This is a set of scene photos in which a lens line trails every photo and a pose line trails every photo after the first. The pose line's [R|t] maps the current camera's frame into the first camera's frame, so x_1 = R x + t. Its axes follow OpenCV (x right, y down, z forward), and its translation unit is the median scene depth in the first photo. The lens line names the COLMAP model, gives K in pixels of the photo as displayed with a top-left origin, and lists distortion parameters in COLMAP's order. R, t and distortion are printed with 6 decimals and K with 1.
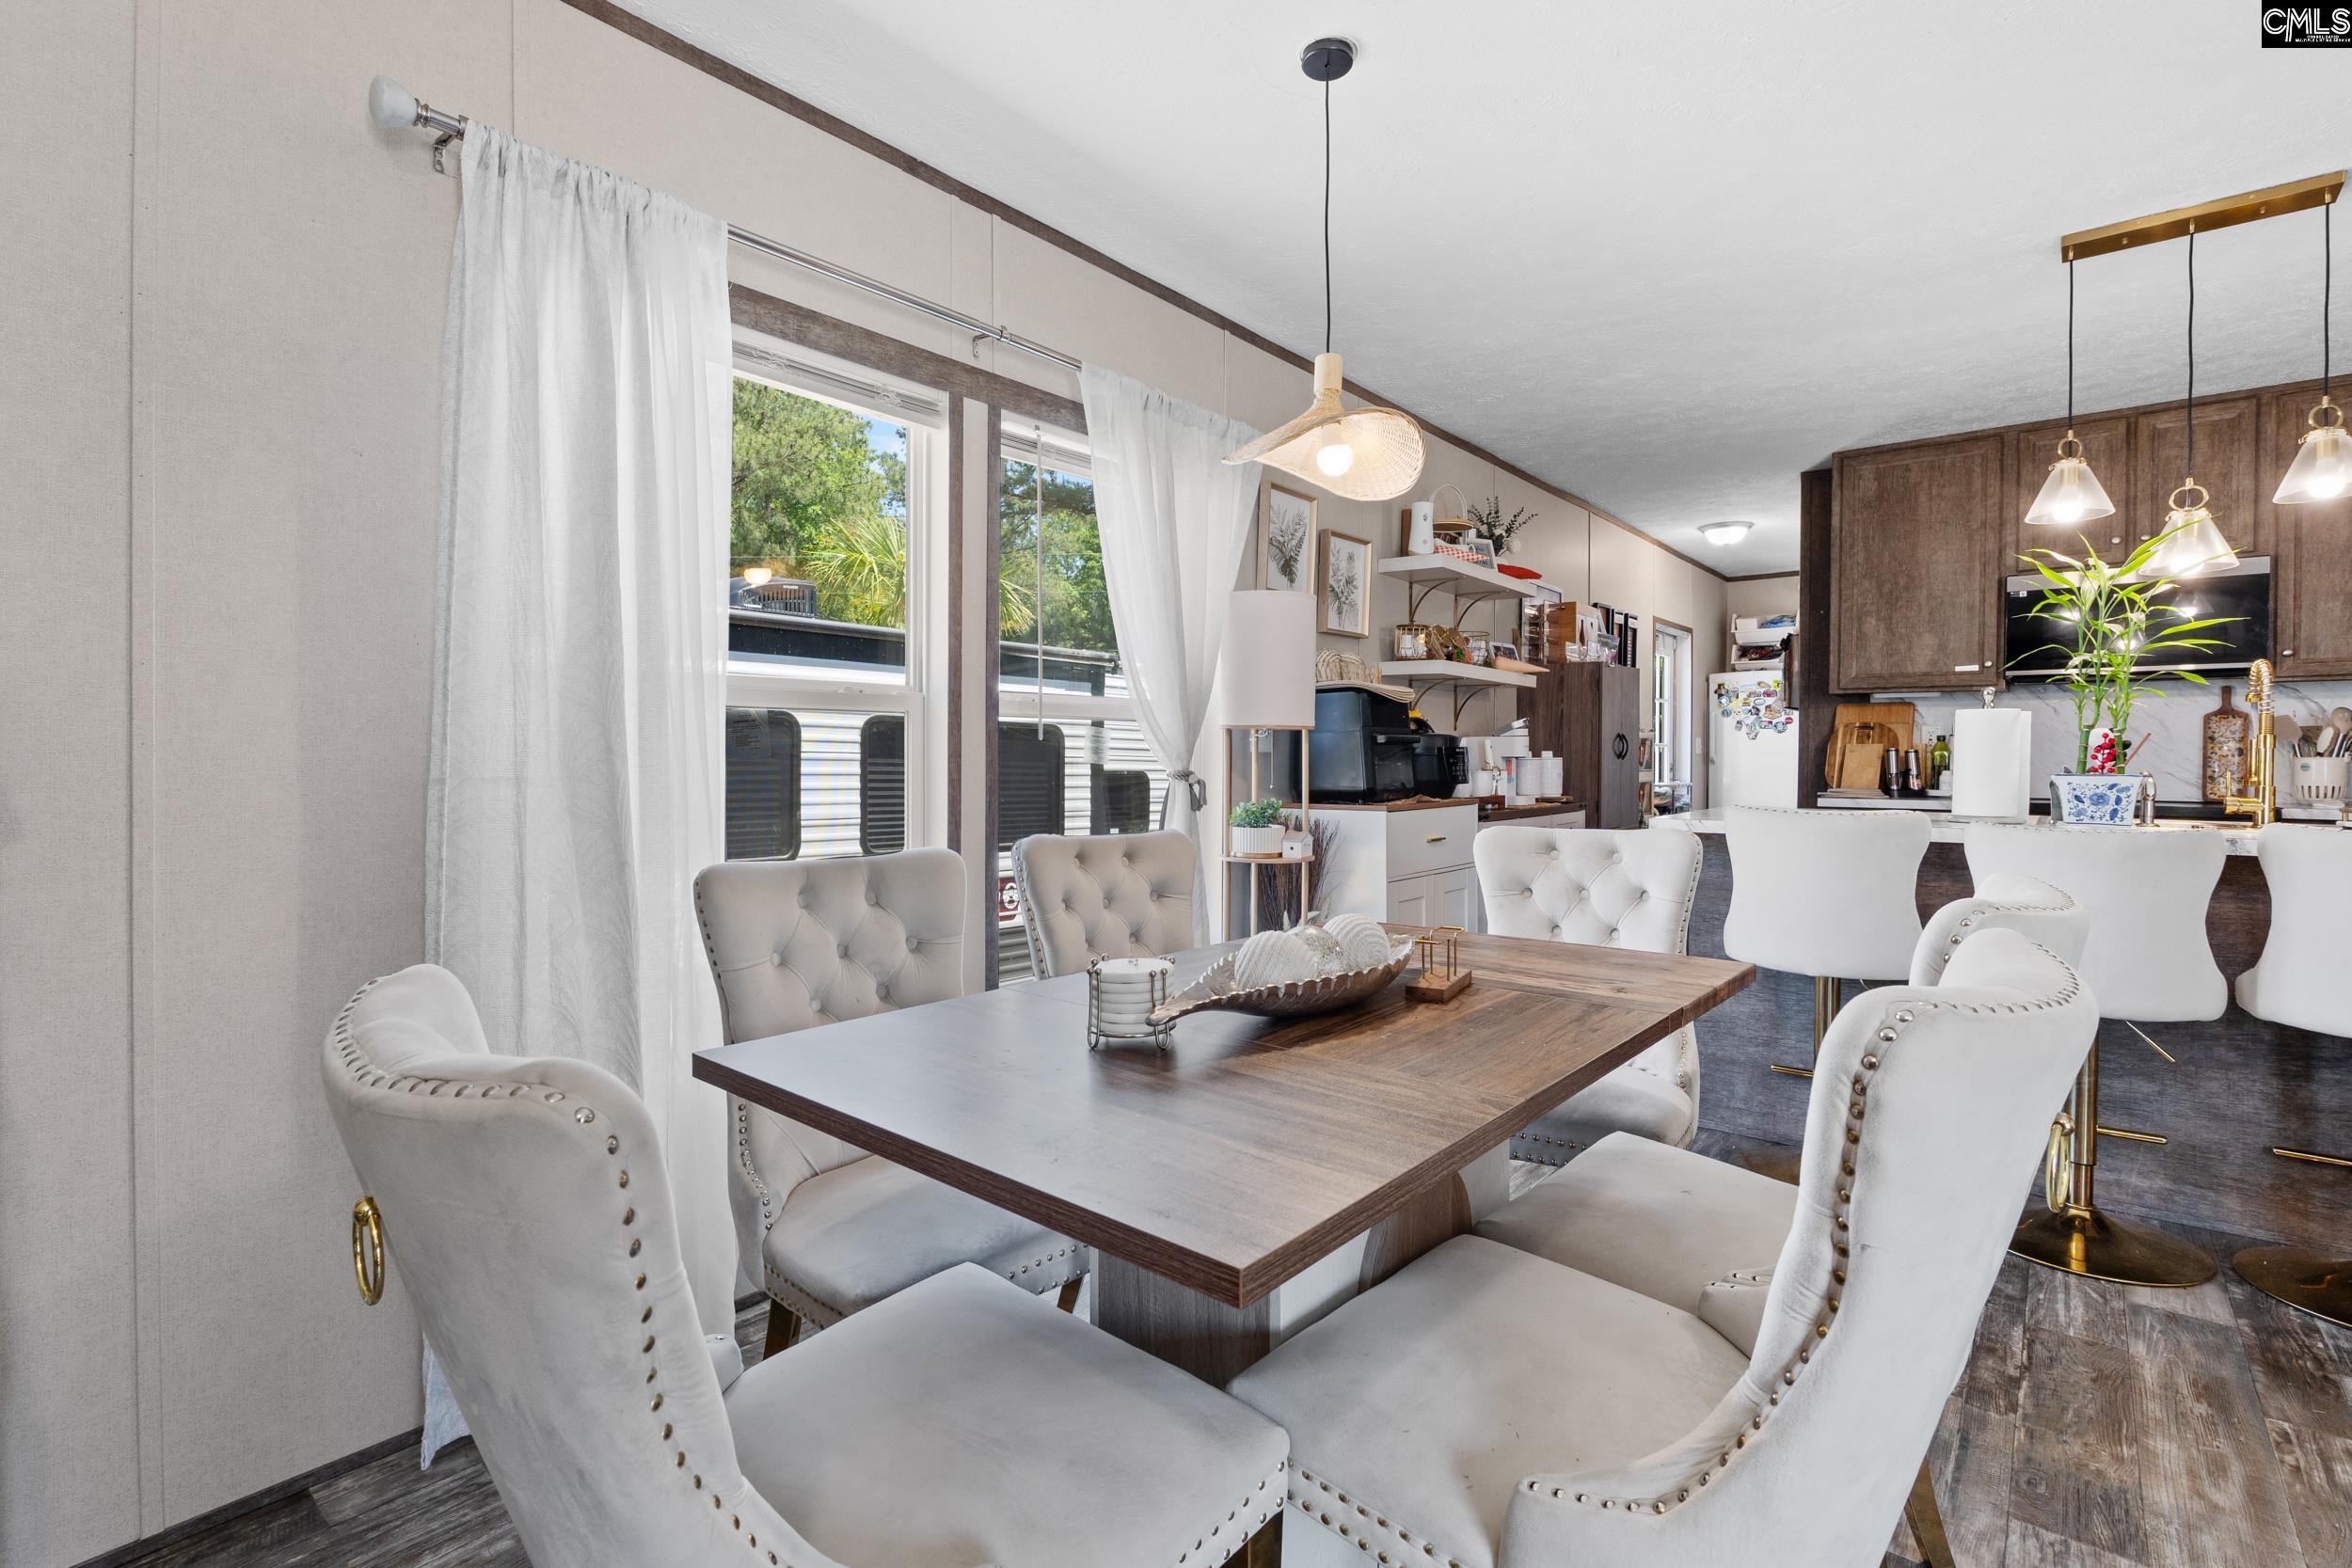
lens RADIAL K [[1083.7, 0, 1175.4], [0, 1083.7, 781.2], [0, 0, 1]] dist [-0.005675, 0.000376]
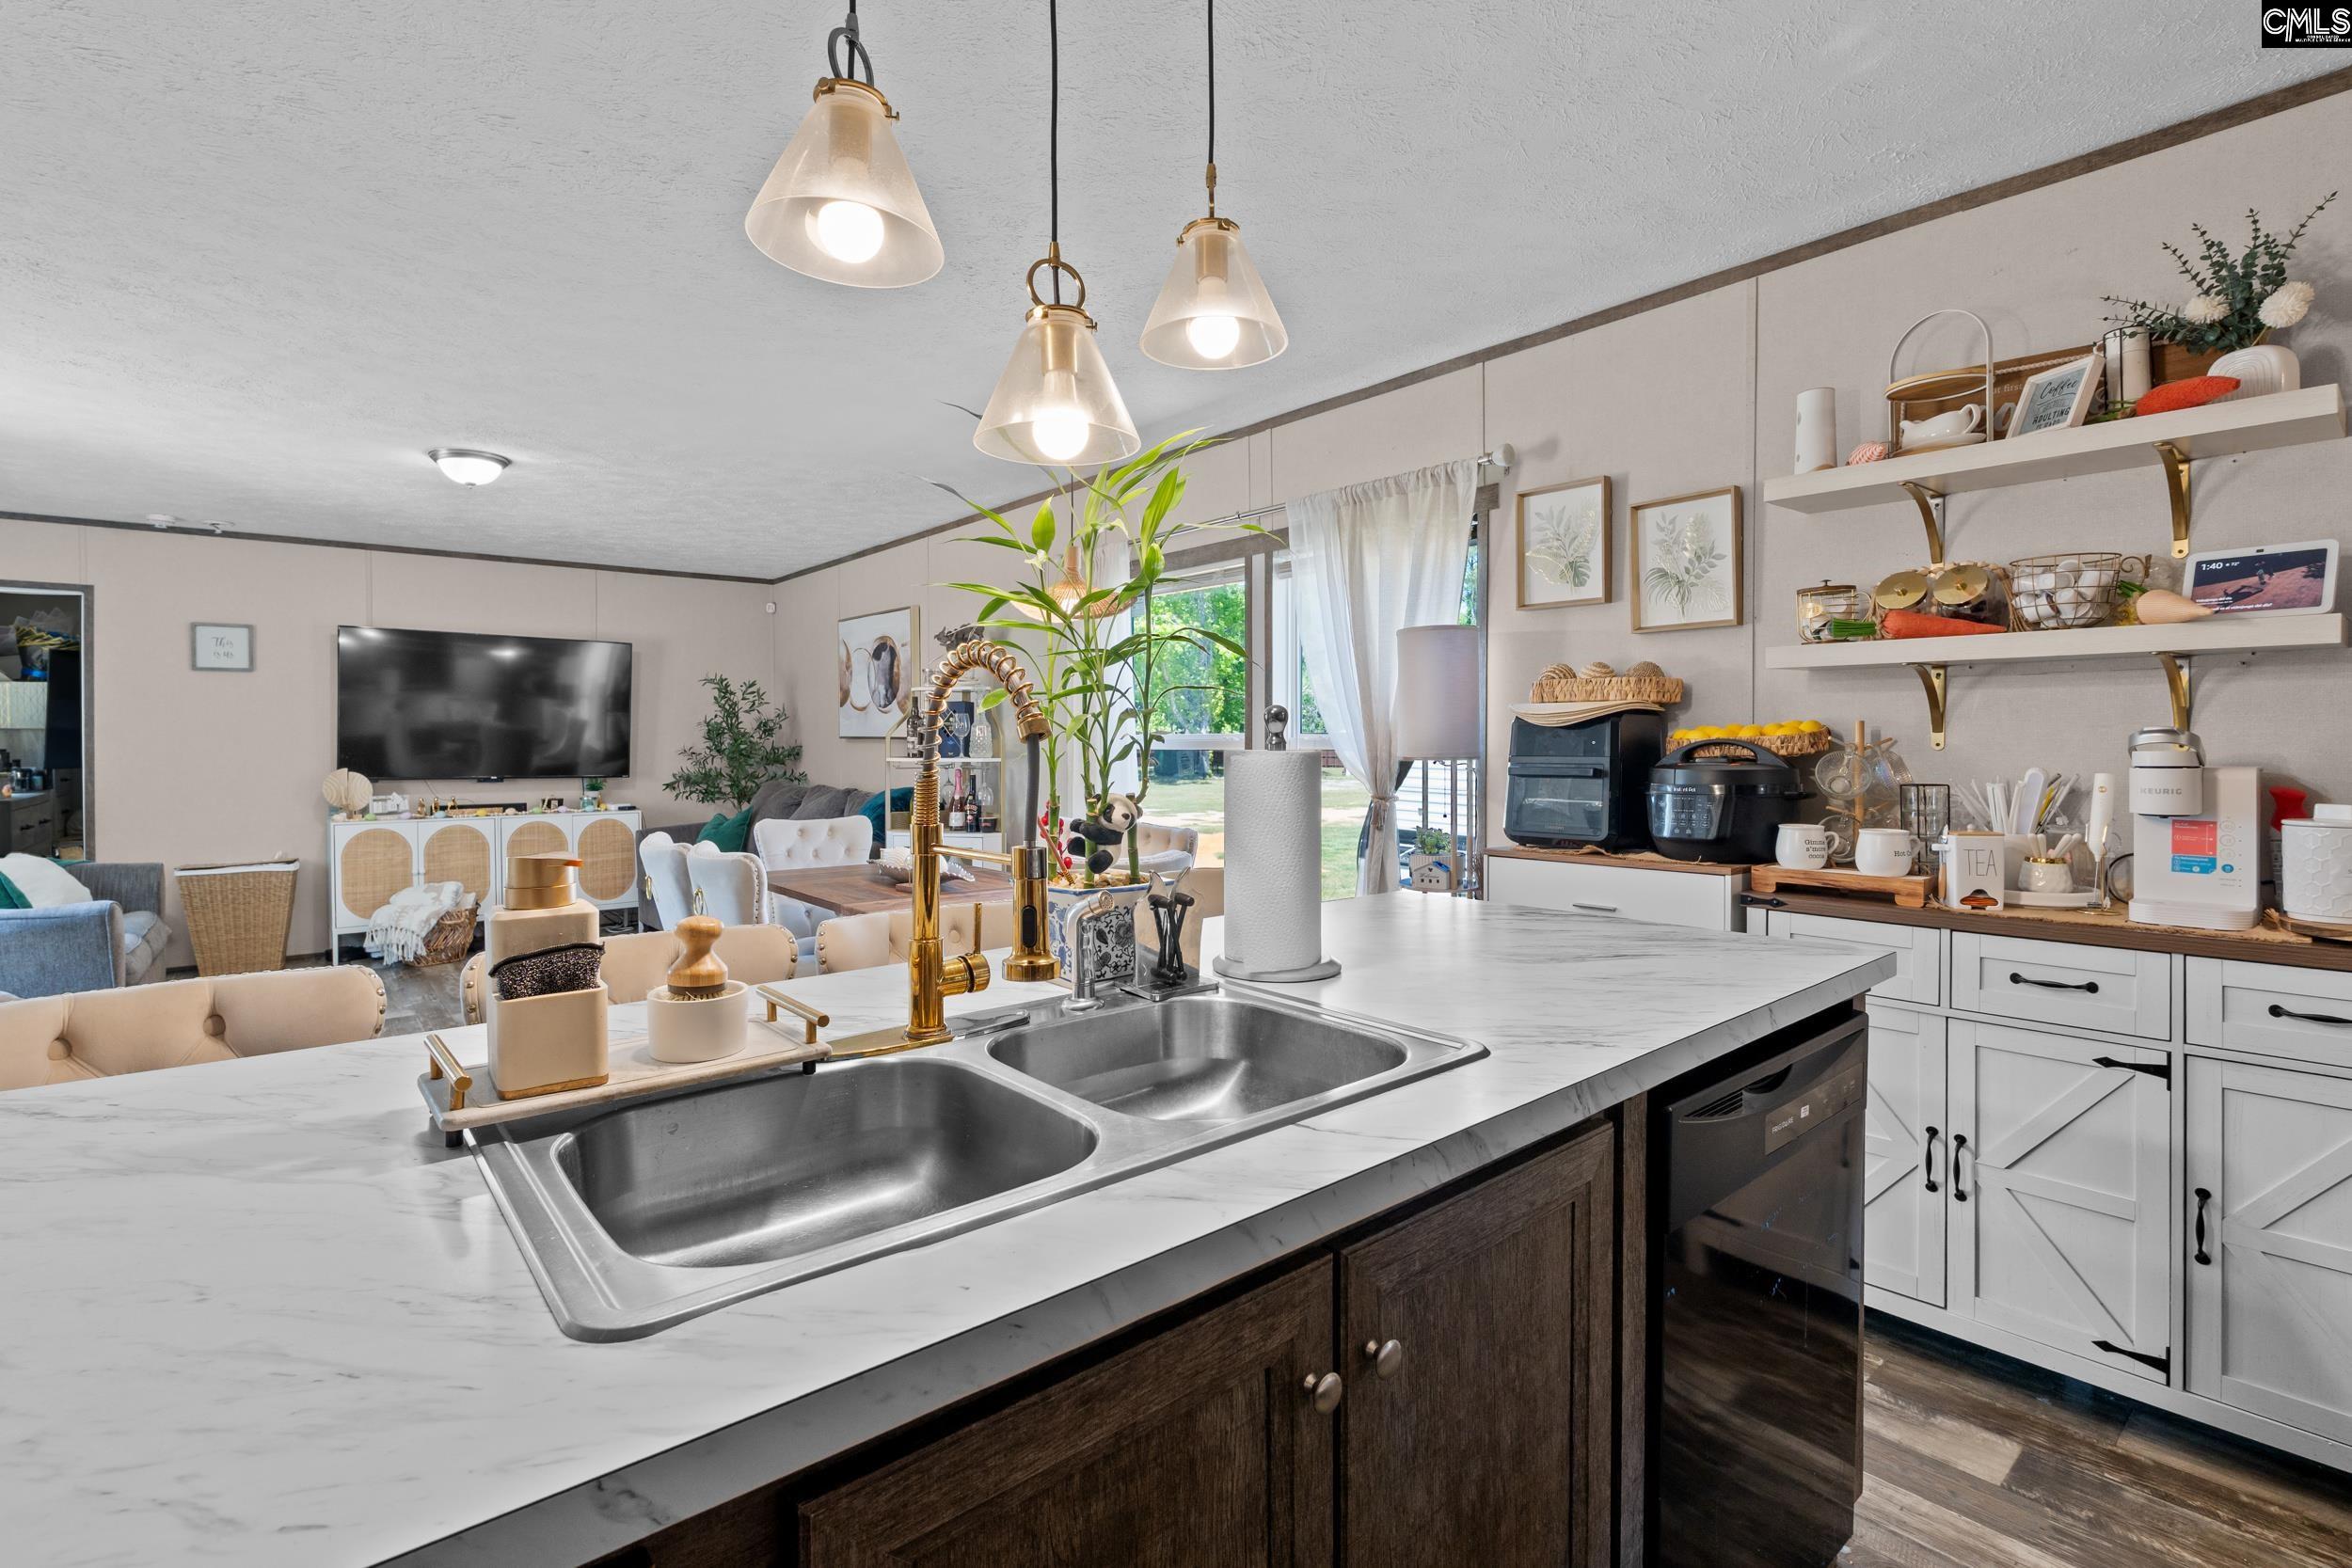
lens RADIAL K [[1083.7, 0, 1166.3], [0, 1083.7, 730.1], [0, 0, 1]] dist [-0.005675, 0.000376]
pose [[-0.180231, -0.009468, -0.983579, 0.907208], [-0.018047, 0.999817, -0.006318, -0.053694], [0.983459, 0.016612, -0.180369, 0.754003]]
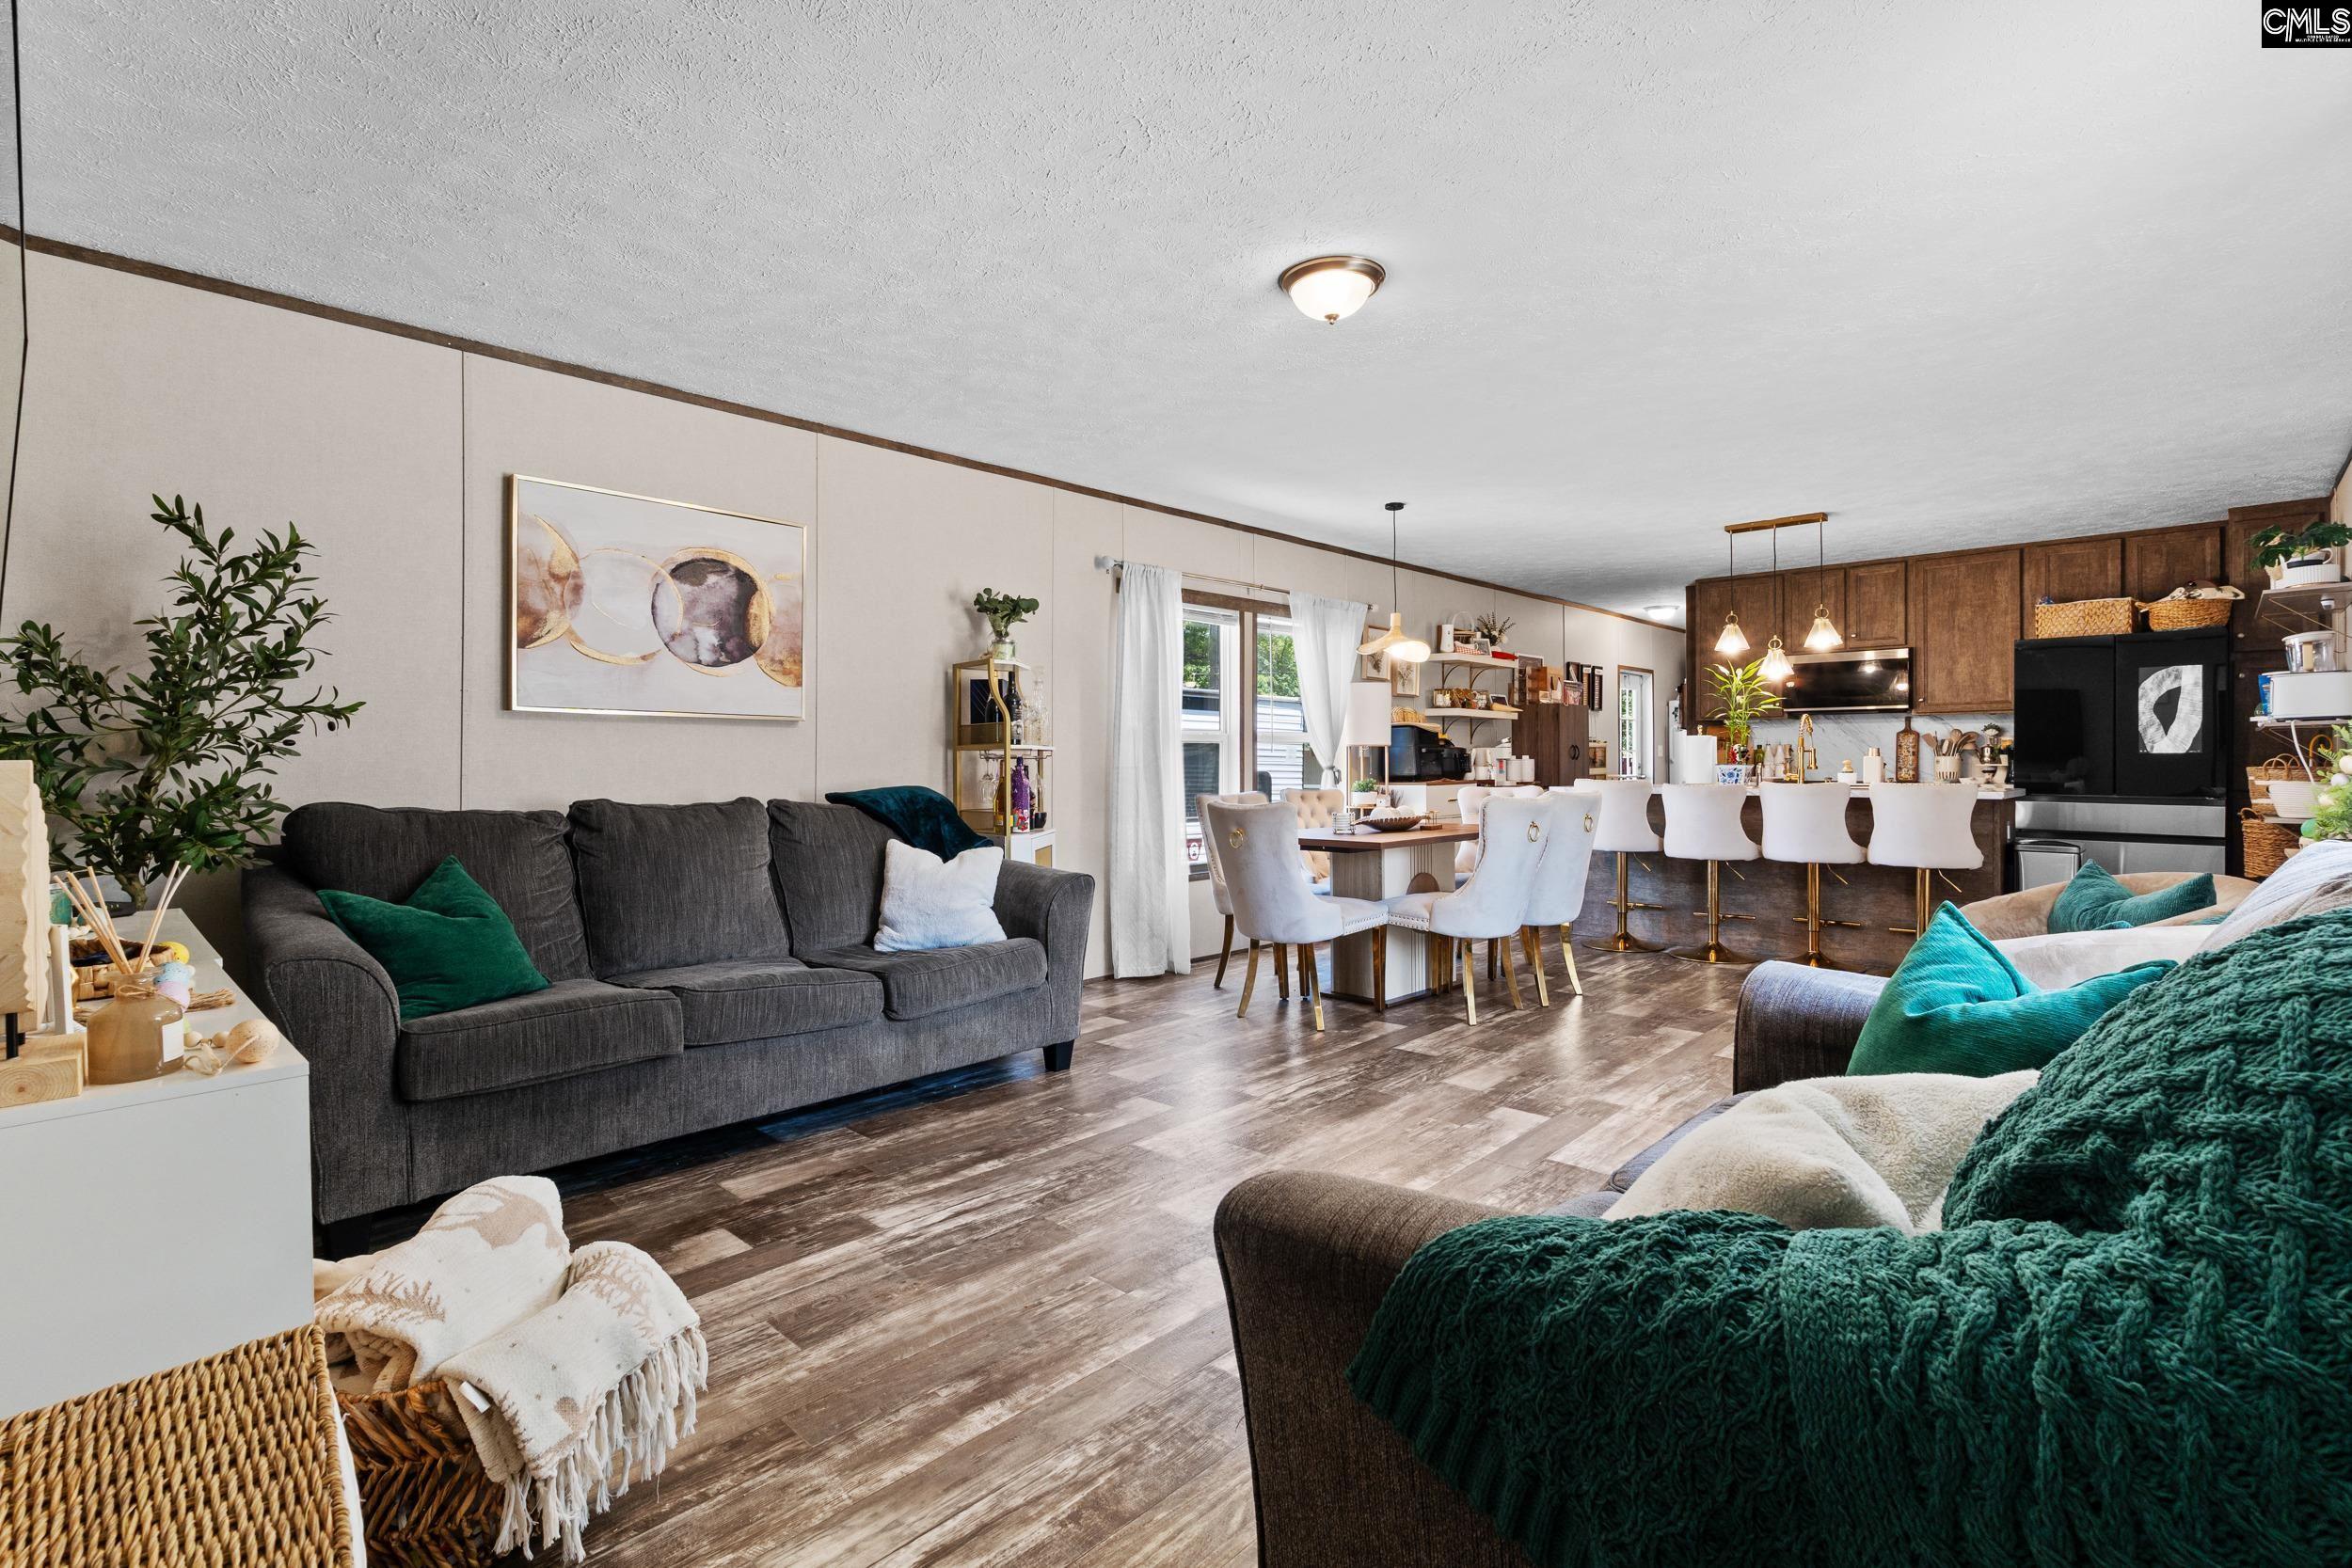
lens RADIAL K [[1083.7, 0, 1173.6], [0, 1083.7, 767.5], [0, 0, 1]] dist [-0.005675, 0.000376]
pose [[0.997617, -0.005581, -0.068776, -0.119992], [0.004341, 0.999826, -0.018159, 0.024338], [0.068865, 0.017817, 0.997467, -0.912560]]
